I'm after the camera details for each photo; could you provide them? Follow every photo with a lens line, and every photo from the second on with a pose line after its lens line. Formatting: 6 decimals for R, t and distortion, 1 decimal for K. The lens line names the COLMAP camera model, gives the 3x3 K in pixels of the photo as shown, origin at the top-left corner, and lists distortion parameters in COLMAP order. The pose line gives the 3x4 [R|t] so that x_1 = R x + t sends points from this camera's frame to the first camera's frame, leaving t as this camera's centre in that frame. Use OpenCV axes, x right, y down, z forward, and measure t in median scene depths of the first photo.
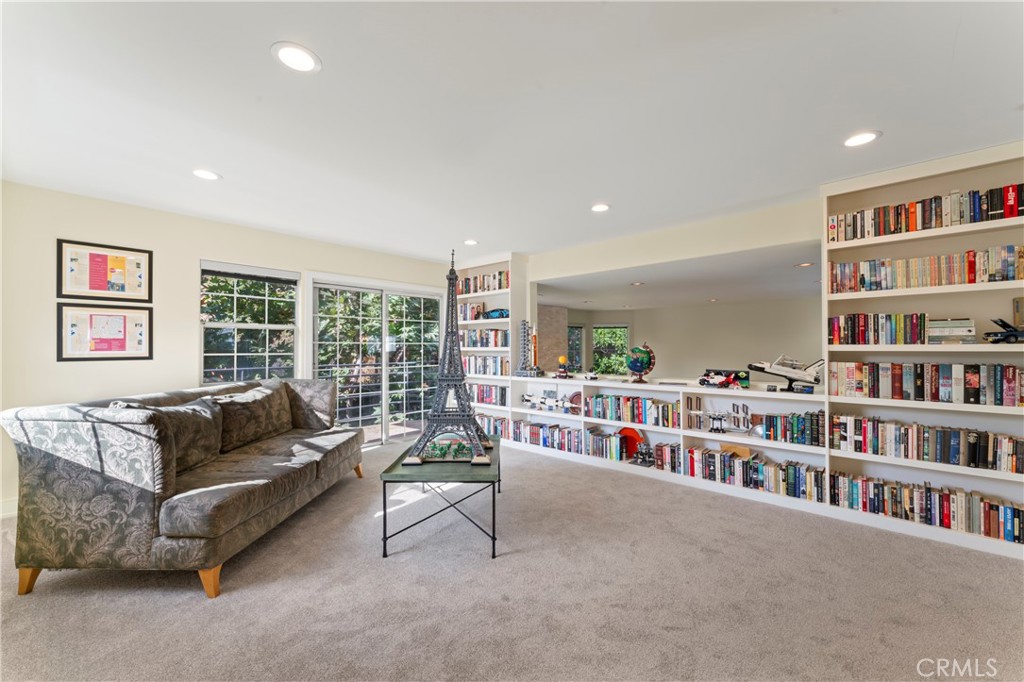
lens RADIAL K [[404.8, 0, 512.0], [0, 404.8, 341.0], [0, 0, 1]] dist [-0.000762, -0.000081]
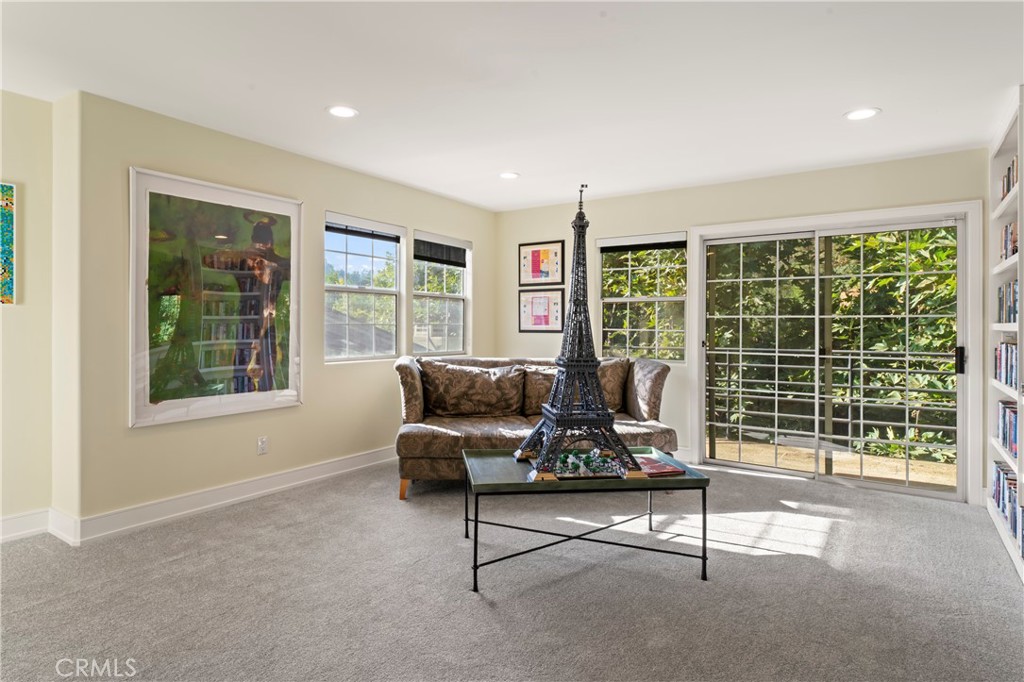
lens RADIAL K [[555.7, 0, 513.6], [0, 555.7, 322.6], [0, 0, 1]] dist [0.001352, 0.000051]
pose [[0.159973, -0.001369, -0.987120, 0.725758], [0.011166, 0.999938, 0.000423, 0.015026], [0.987058, -0.011090, 0.159978, 0.648162]]
